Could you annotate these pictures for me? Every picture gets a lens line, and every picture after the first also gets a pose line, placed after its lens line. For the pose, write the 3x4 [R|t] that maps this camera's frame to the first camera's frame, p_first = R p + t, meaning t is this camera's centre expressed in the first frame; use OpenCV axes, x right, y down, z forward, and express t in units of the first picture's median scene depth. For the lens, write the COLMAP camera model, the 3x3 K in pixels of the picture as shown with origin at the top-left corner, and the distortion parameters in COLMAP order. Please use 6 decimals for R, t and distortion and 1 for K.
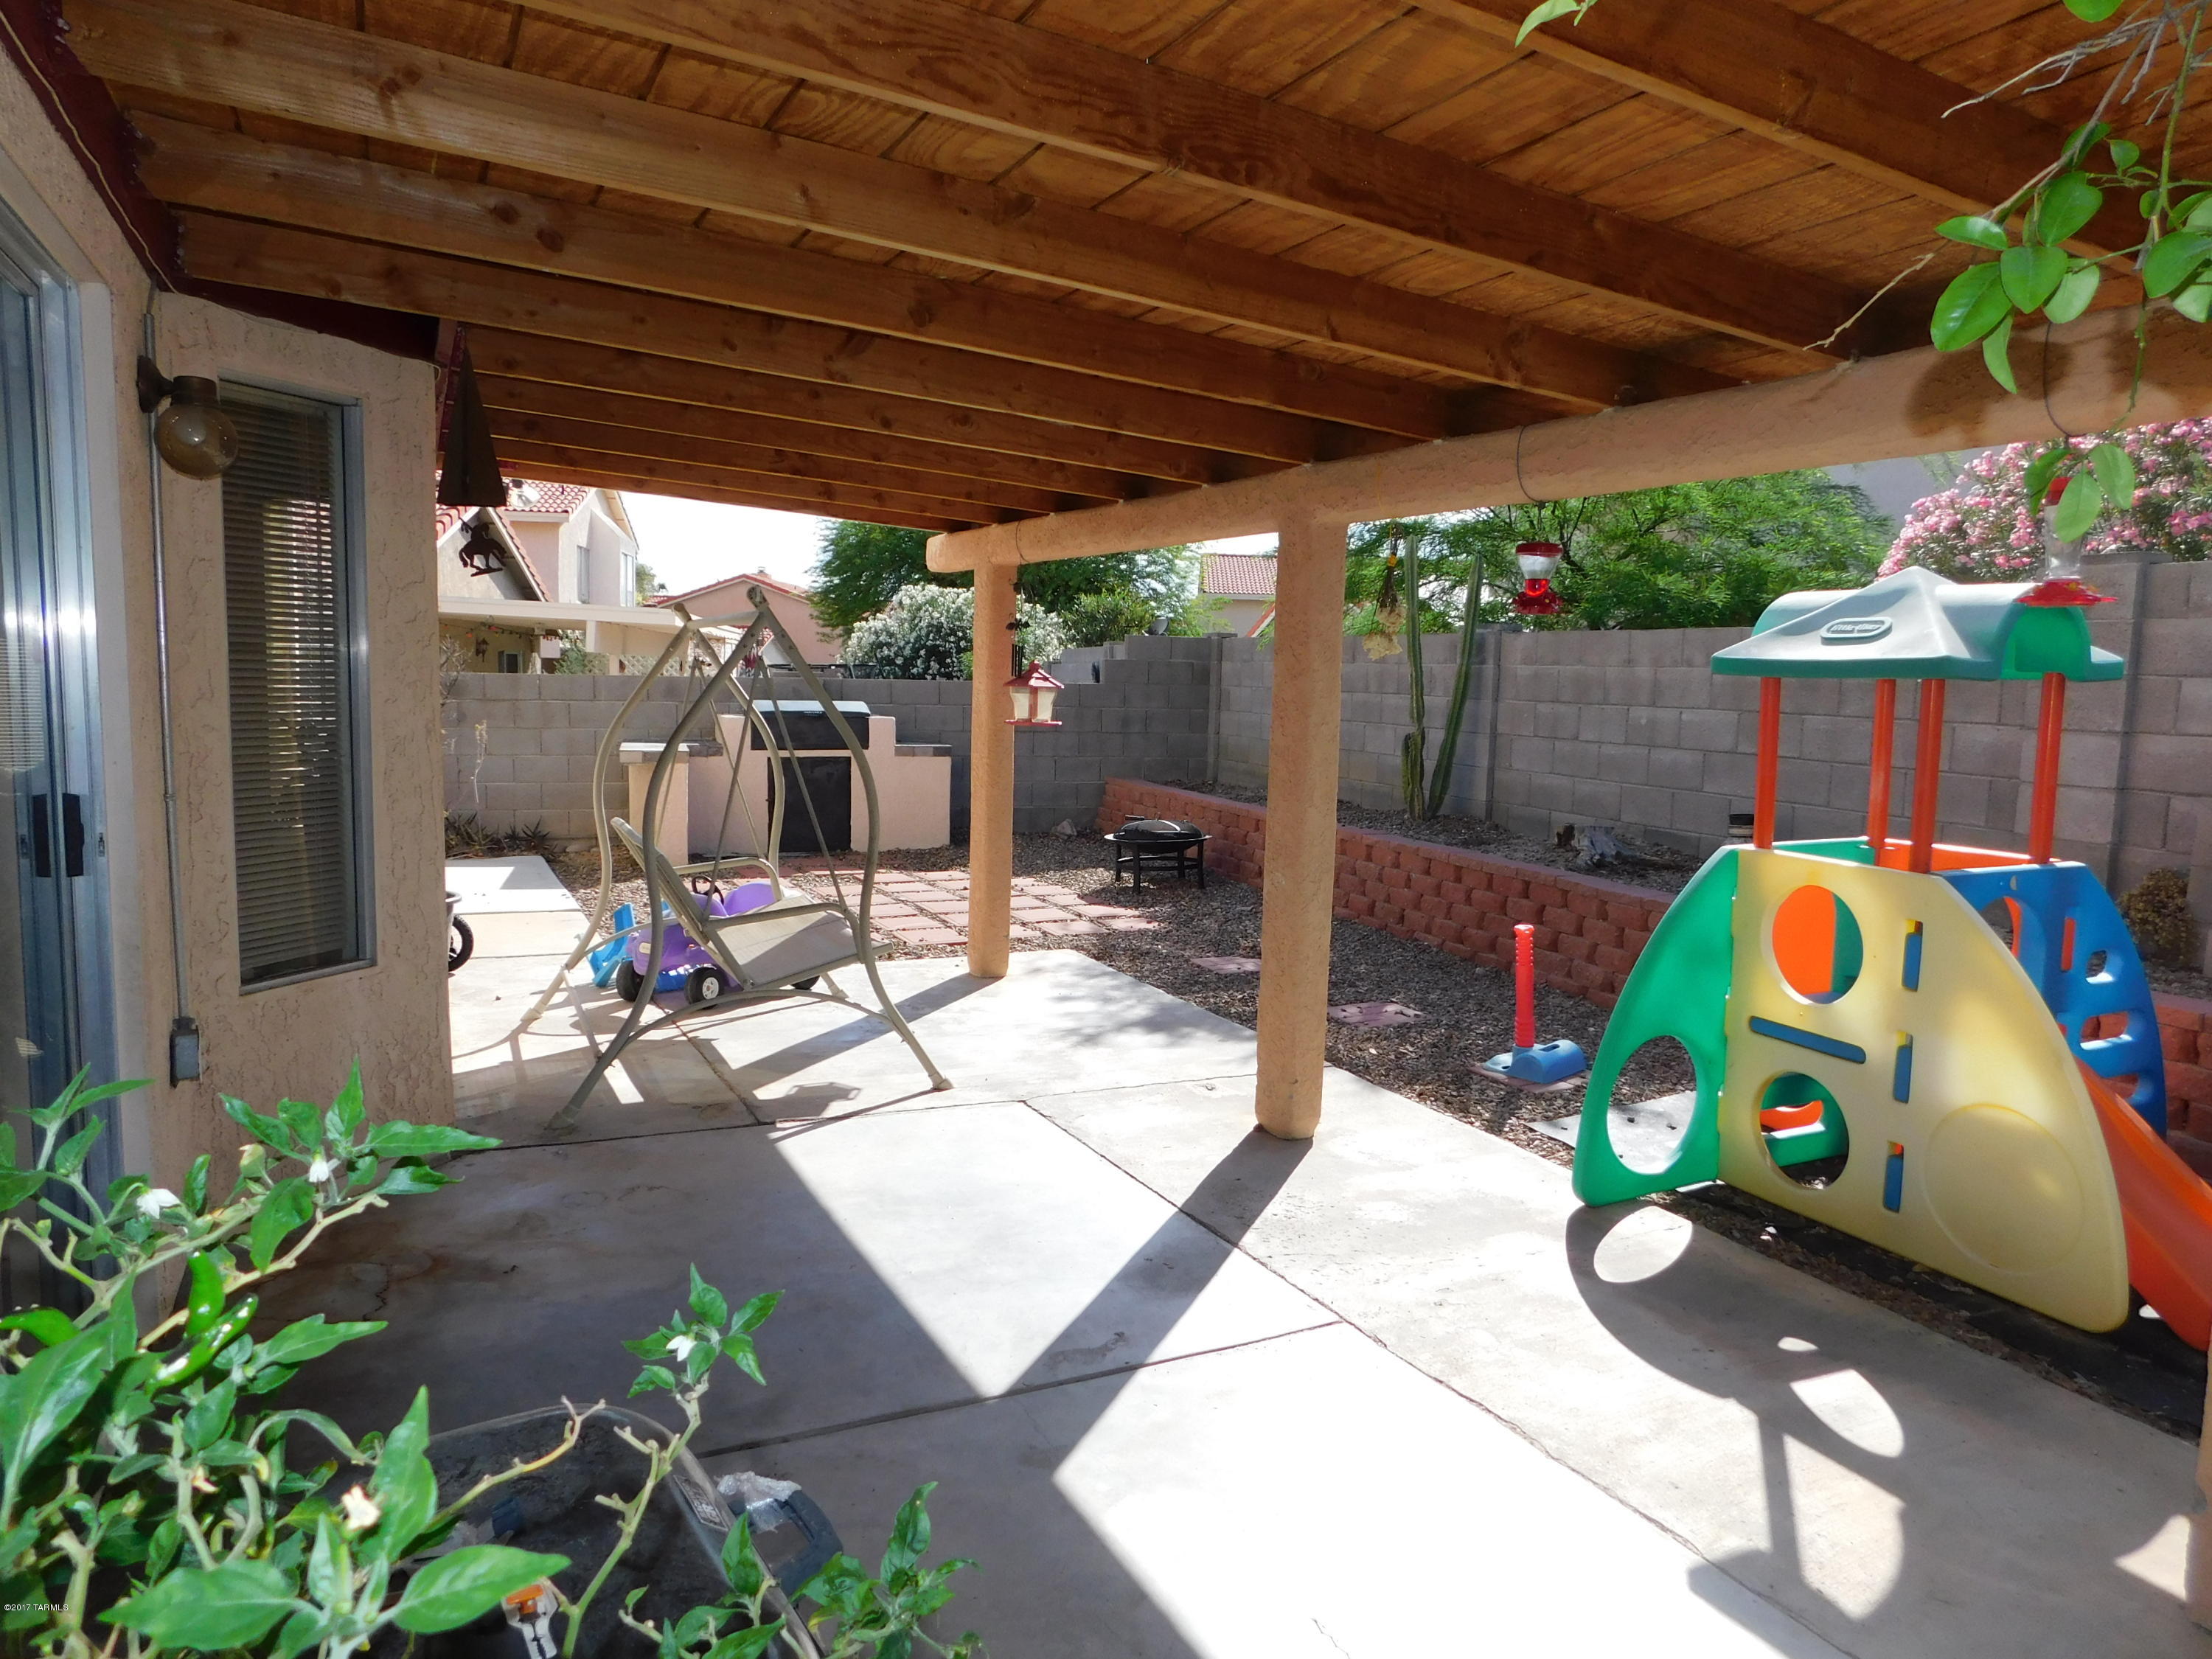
lens RADIAL K [[1450.9, 0, 1108.1], [0, 1450.9, 826.8], [0, 0, 1]] dist [-0.072103, 0.056553]
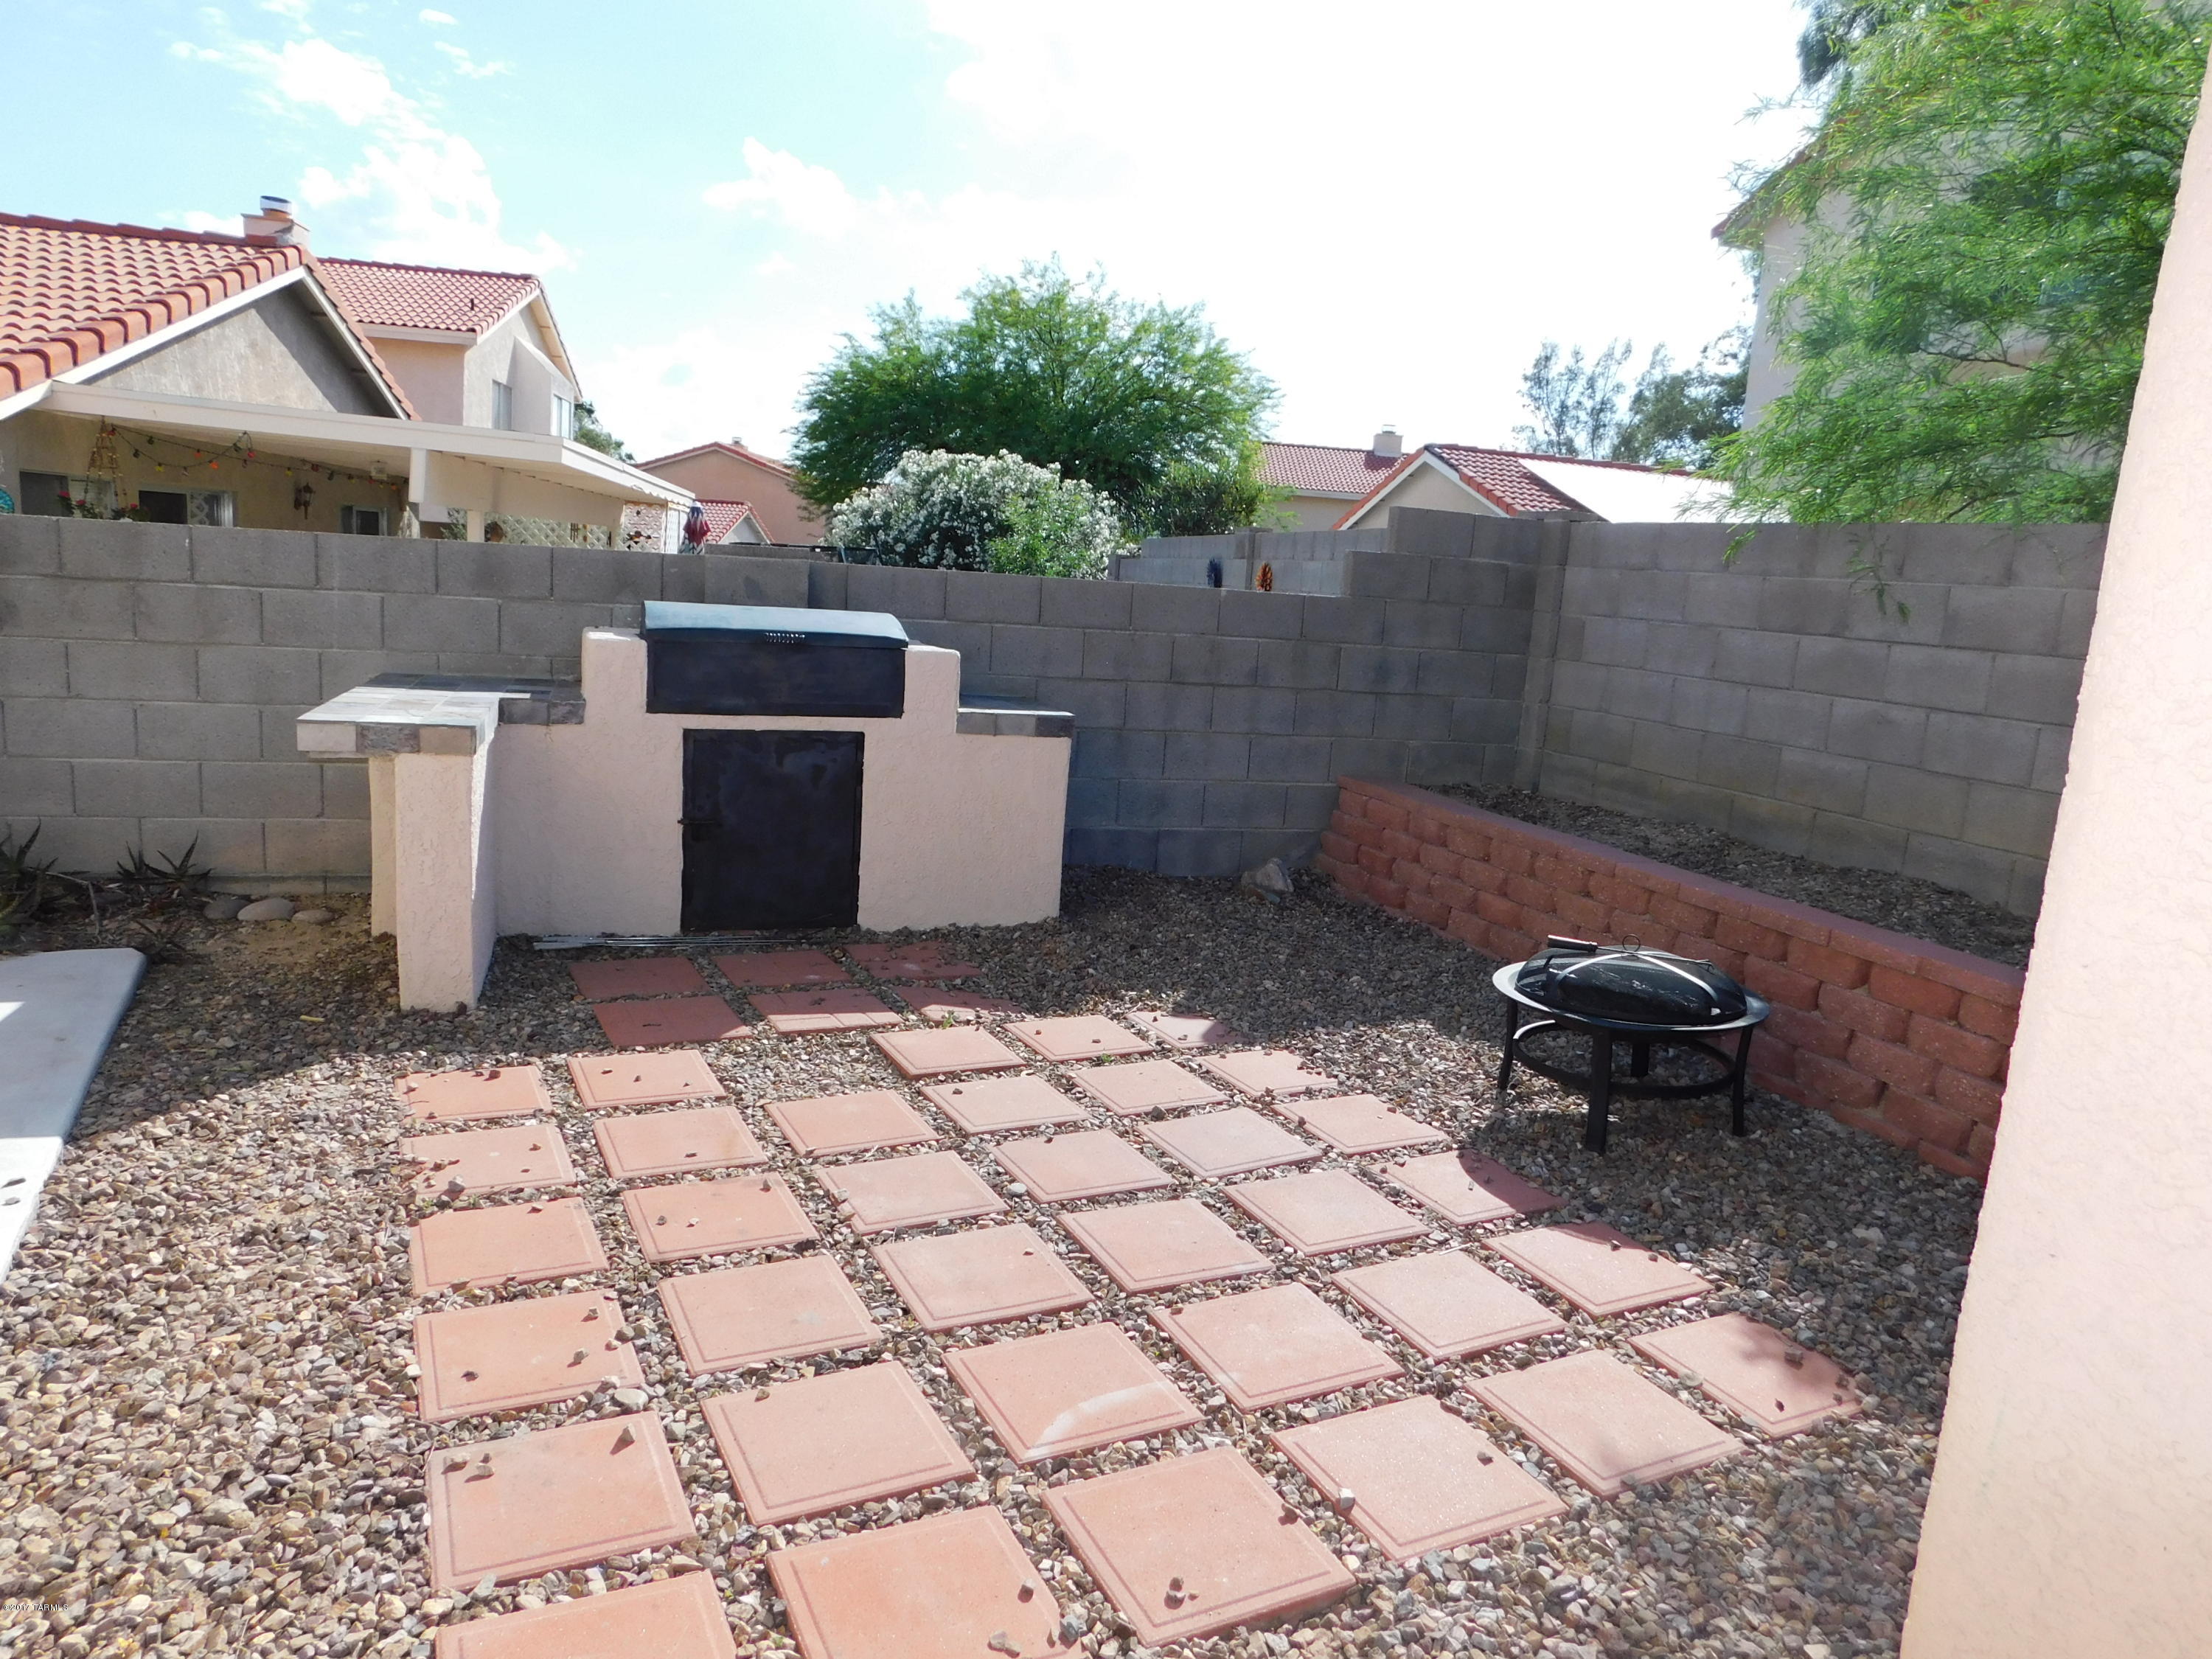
lens RADIAL K [[1450.9, 0, 1096.9], [0, 1450.9, 835.4], [0, 0, 1]] dist [-0.072103, 0.056553]
pose [[0.998964, 0.043444, 0.013581, -0.095706], [-0.044323, 0.996346, 0.073014, -0.046958], [-0.010359, -0.073541, 0.997238, 0.471849]]
